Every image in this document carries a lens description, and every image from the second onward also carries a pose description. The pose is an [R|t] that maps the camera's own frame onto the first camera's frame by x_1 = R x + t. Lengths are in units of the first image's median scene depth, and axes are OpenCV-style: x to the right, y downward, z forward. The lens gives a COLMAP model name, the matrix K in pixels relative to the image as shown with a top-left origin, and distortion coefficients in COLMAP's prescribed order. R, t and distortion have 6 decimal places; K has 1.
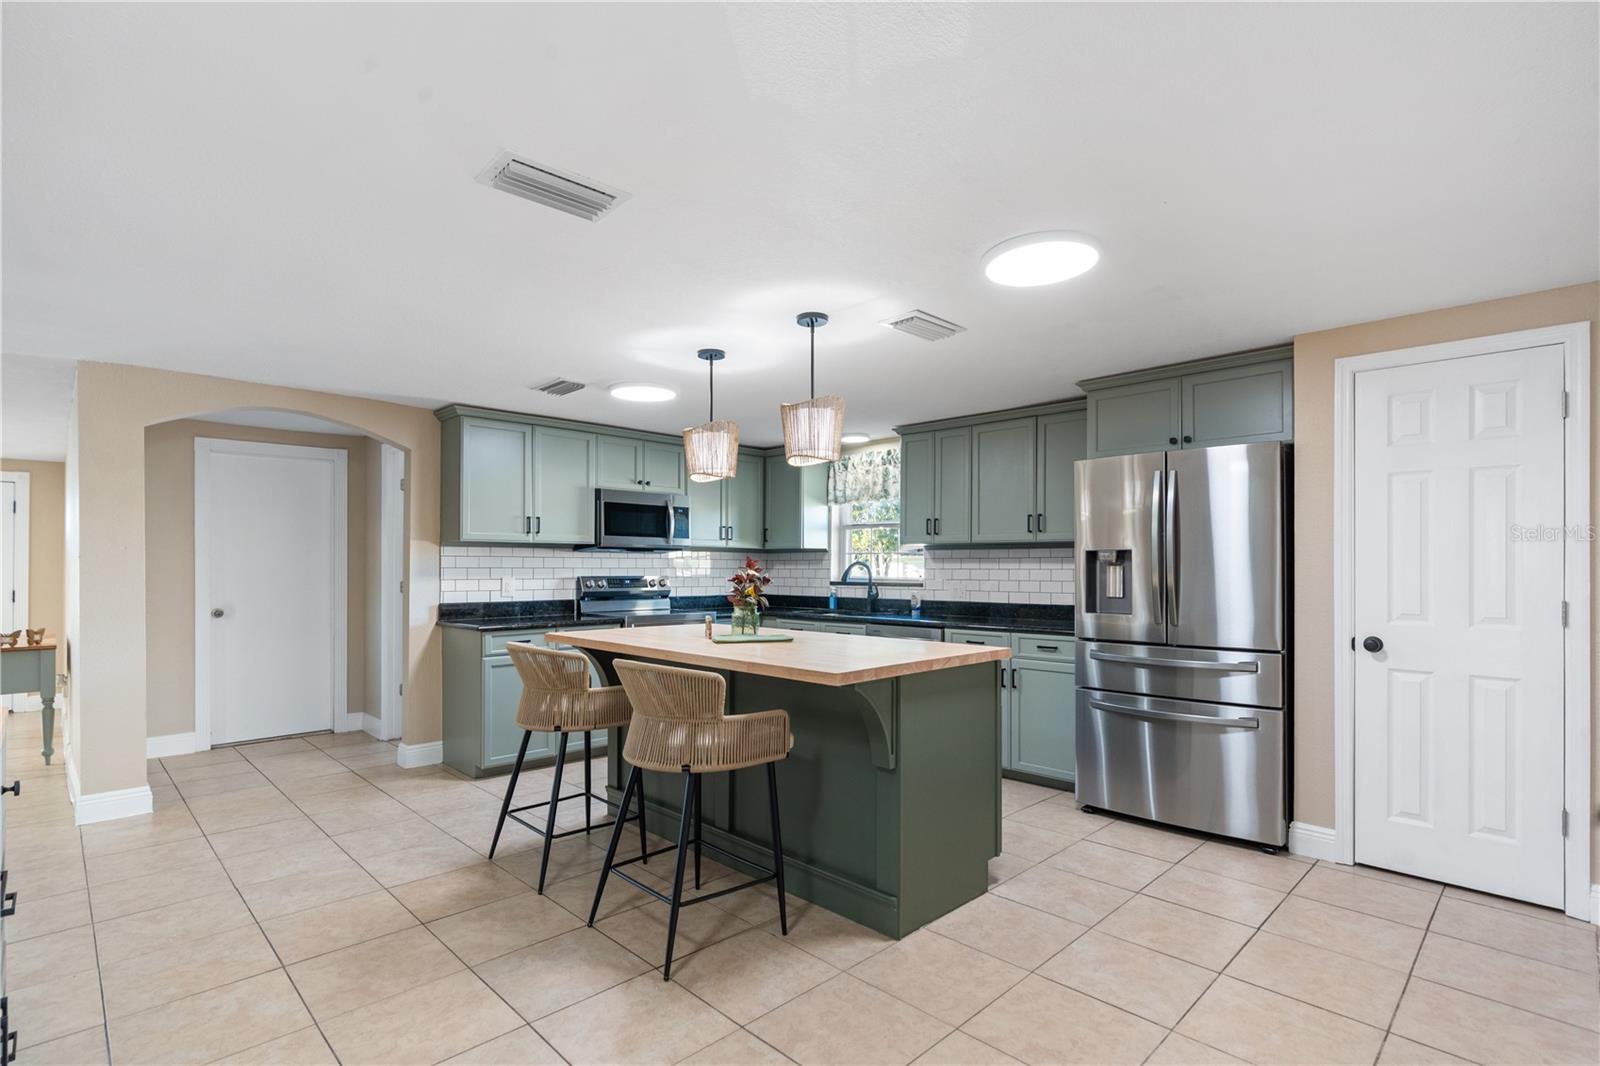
lens RADIAL K [[767.9, 0, 797.2], [0, 767.9, 559.4], [0, 0, 1]] dist [-0.007743, 0.002112]
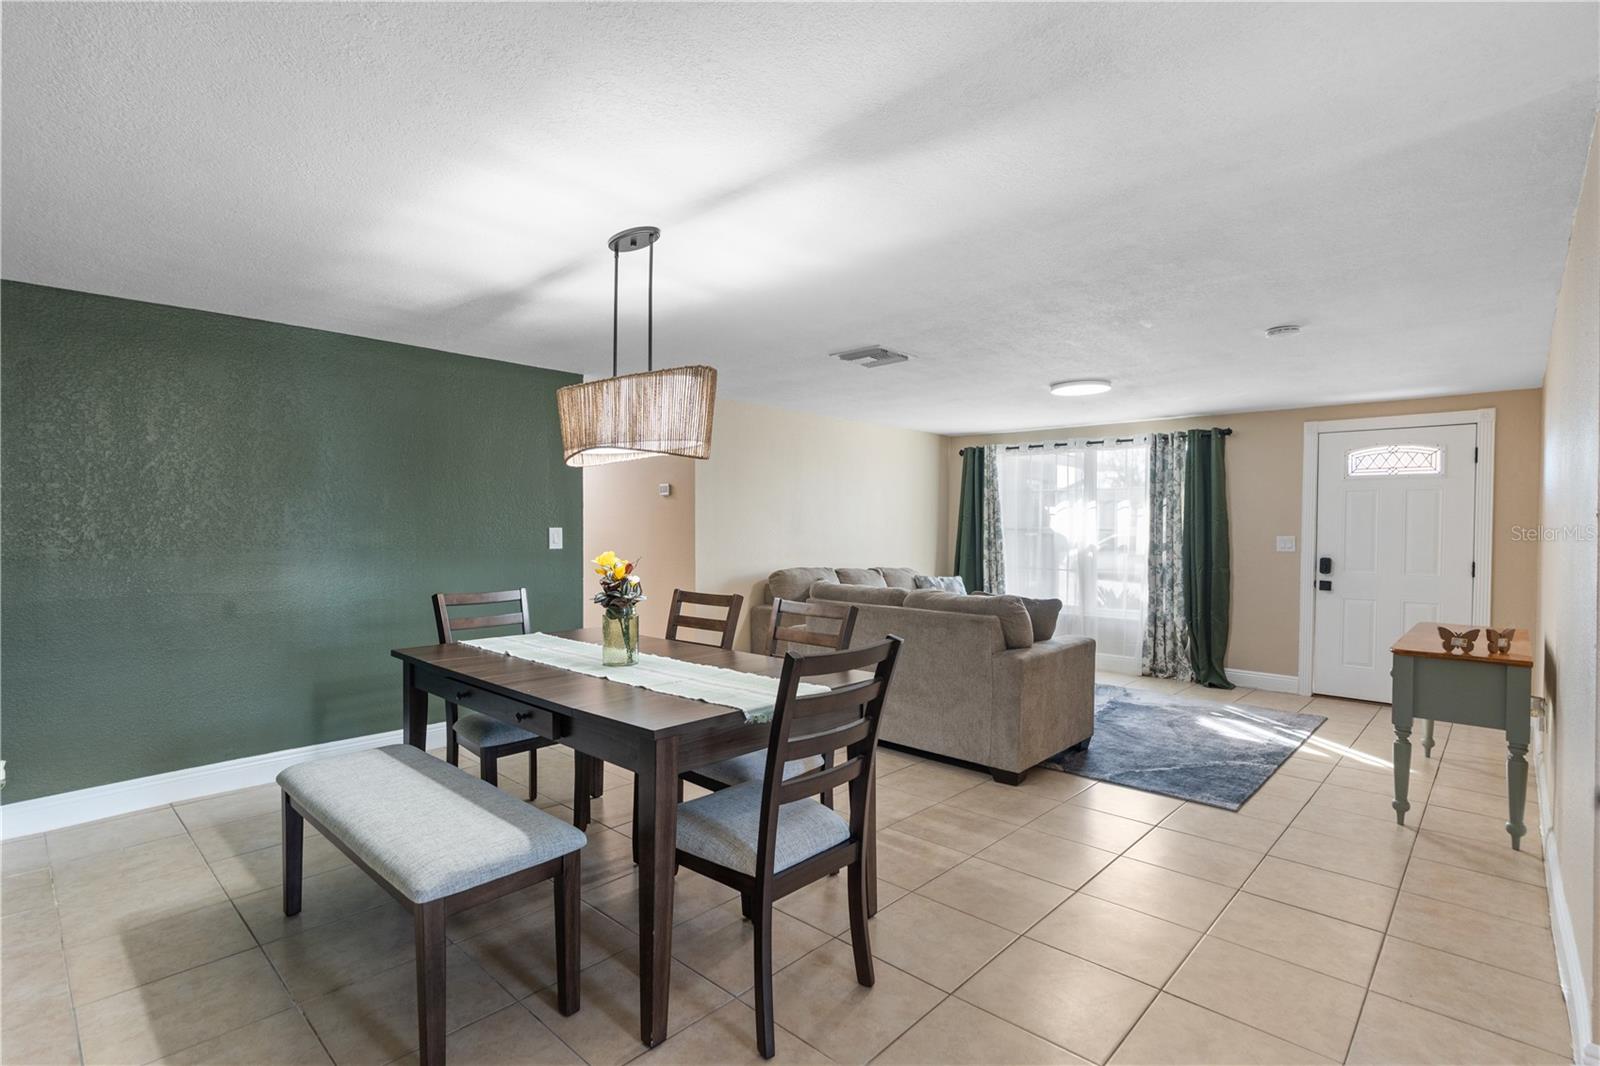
lens RADIAL K [[767.9, 0, 797.0], [0, 767.9, 529.5], [0, 0, 1]] dist [-0.007743, 0.002112]
pose [[0.041217, 0.012245, -0.999075, -0.353992], [-0.000091, 0.999925, 0.012251, -0.002543], [0.999150, -0.000414, 0.041215, 0.355601]]
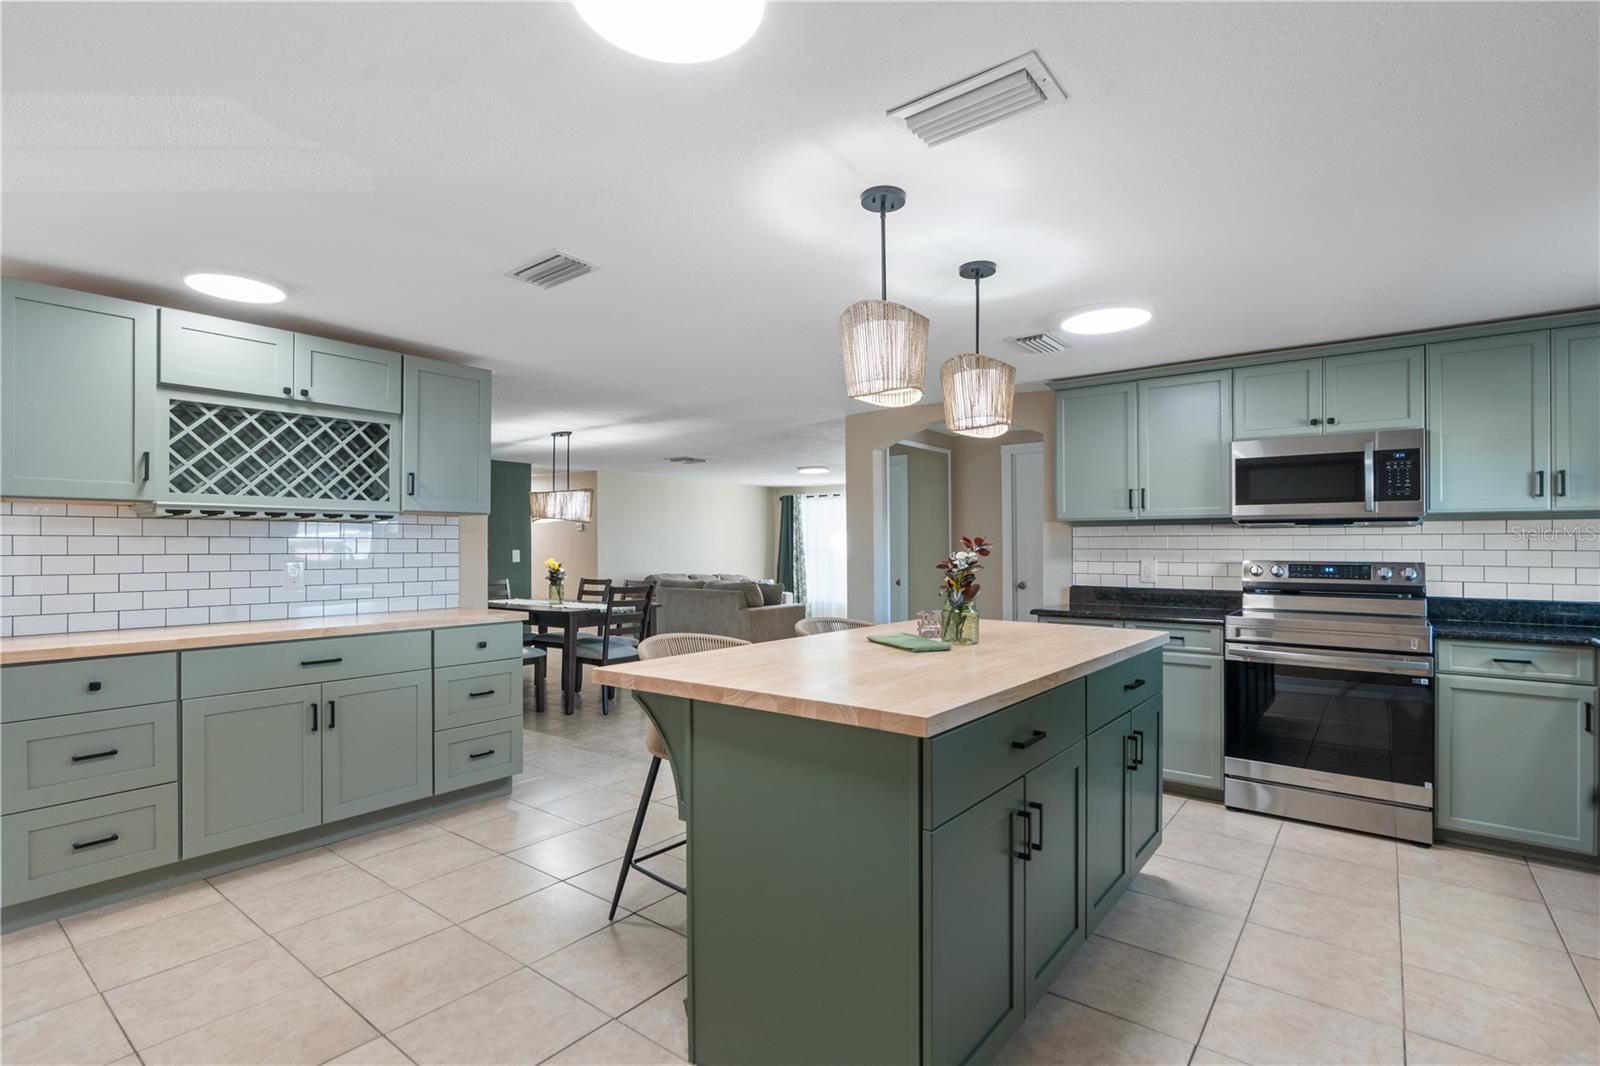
lens RADIAL K [[767.9, 0, 787.5], [0, 767.9, 531.5], [0, 0, 1]] dist [-0.007743, 0.002112]
pose [[0.123128, -0.018761, -0.992213, 0.418847], [0.011820, 0.999778, -0.017437, 0.001676], [0.992320, -0.009581, 0.123323, 0.479178]]
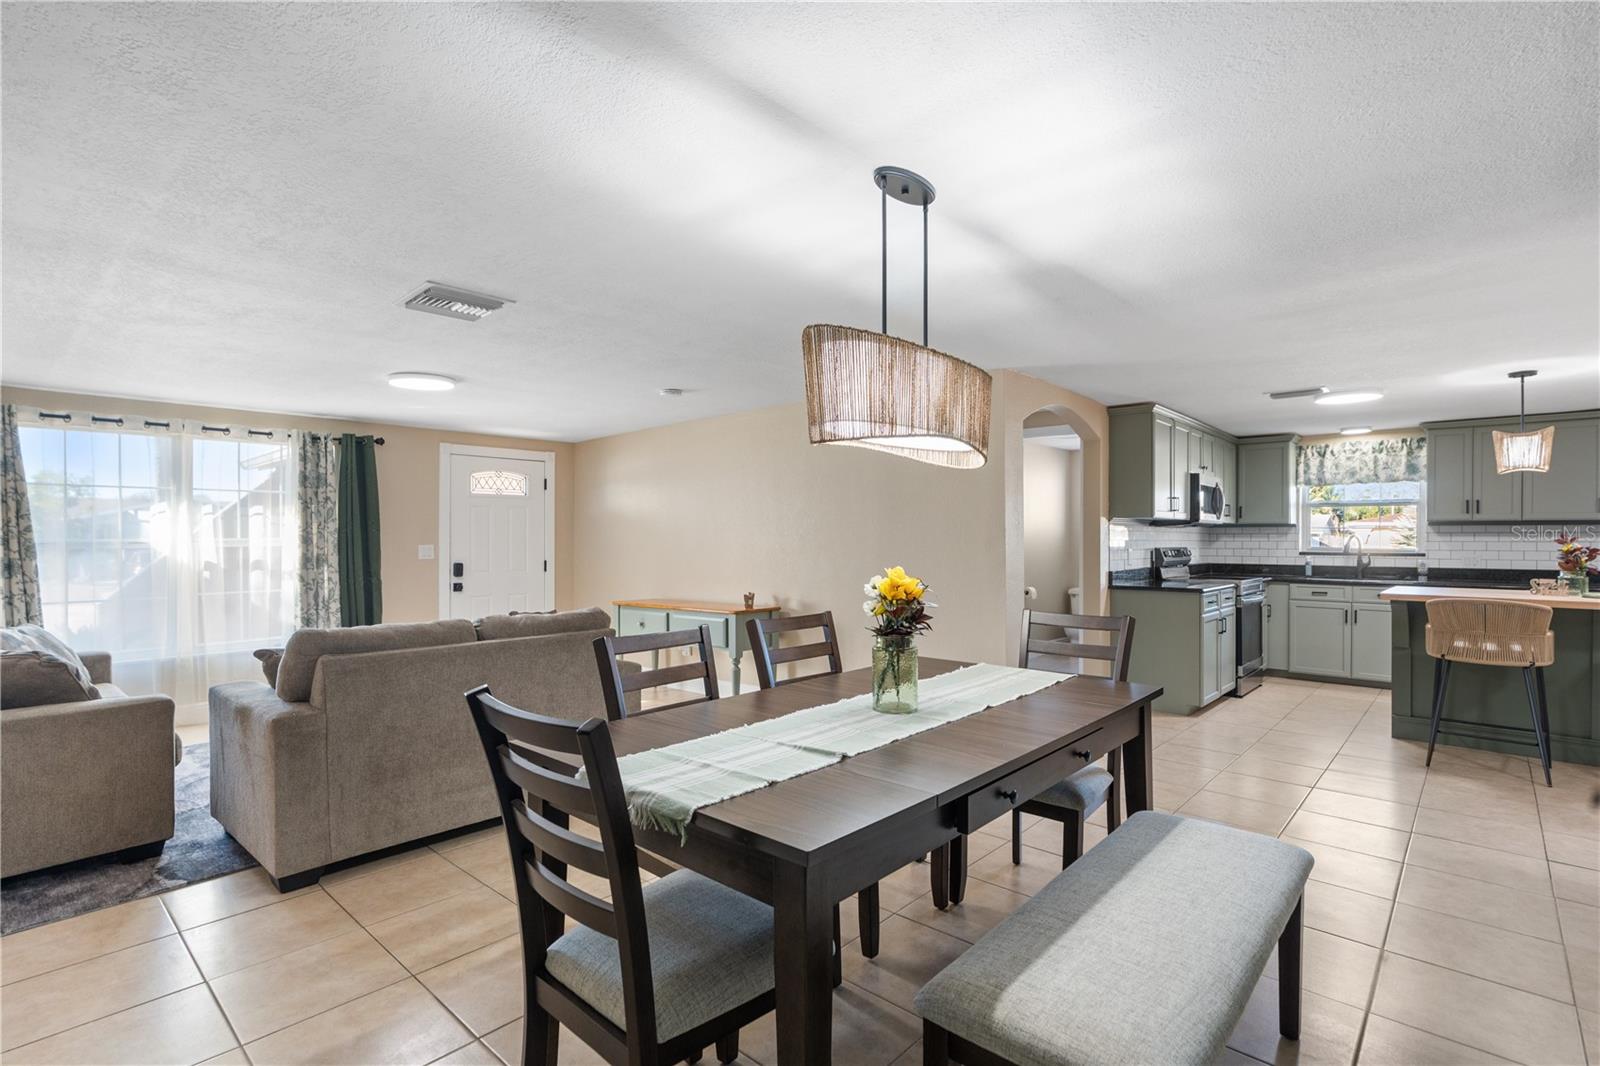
lens RADIAL K [[767.9, 0, 791.0], [0, 767.9, 534.5], [0, 0, 1]] dist [-0.007743, 0.002112]
pose [[0.998554, 0.001225, 0.053739, -0.948671], [-0.001306, 0.999998, 0.001474, 0.001655], [-0.053737, -0.001542, 0.998554, -0.140336]]
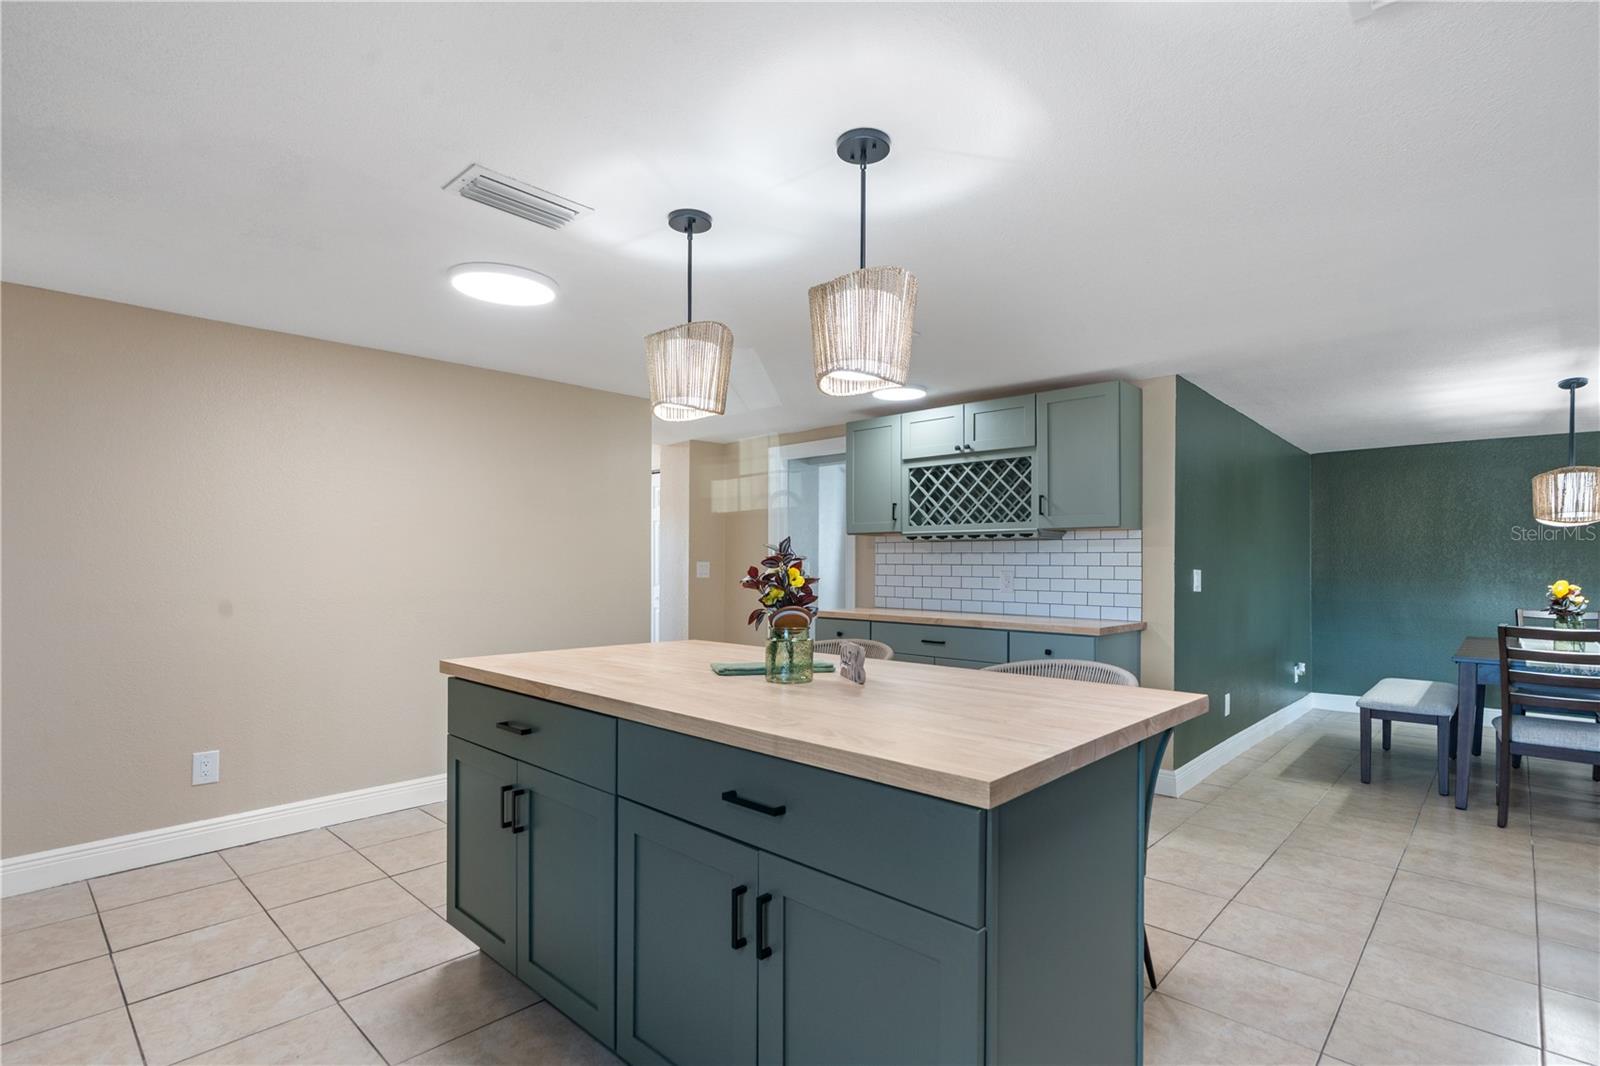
lens RADIAL K [[767.9, 0, 799.7], [0, 767.9, 538.0], [0, 0, 1]] dist [-0.007743, 0.002112]
pose [[-0.998868, -0.005688, -0.047230, -0.030389], [-0.003692, 0.999101, -0.042242, 0.011529], [0.047428, -0.042020, -0.997990, 1.016165]]
